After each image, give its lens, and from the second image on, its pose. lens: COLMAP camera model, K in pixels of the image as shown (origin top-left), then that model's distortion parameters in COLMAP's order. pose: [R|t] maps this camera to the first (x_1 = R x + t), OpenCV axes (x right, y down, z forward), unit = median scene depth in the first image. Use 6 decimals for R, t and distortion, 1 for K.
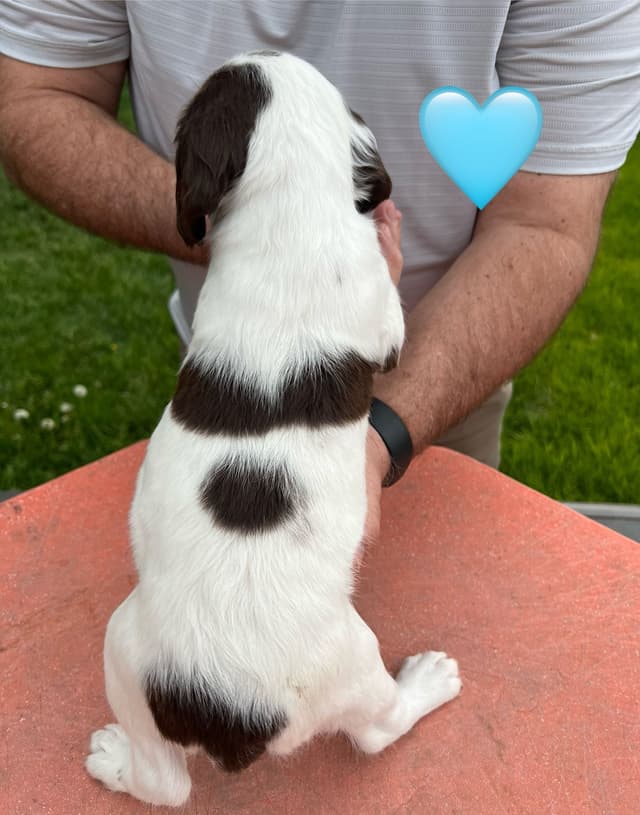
lens RADIAL K [[674.2, 0, 328.1], [0, 674.2, 417.4], [0, 0, 1]] dist [0.008540, -0.023923]
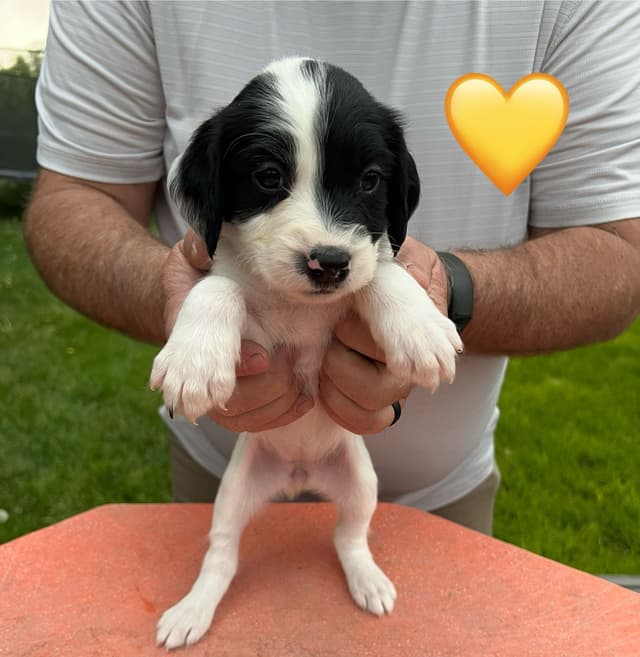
lens RADIAL K [[671.4, 0, 333.5], [0, 671.4, 420.1], [0, 0, 1]] dist [-0.005933, 0.000000]
pose [[0.991209, -0.020107, 0.130770, -0.067882], [0.046564, 0.978165, -0.202544, 0.140708], [-0.123842, 0.206853, 0.970502, -0.021278]]
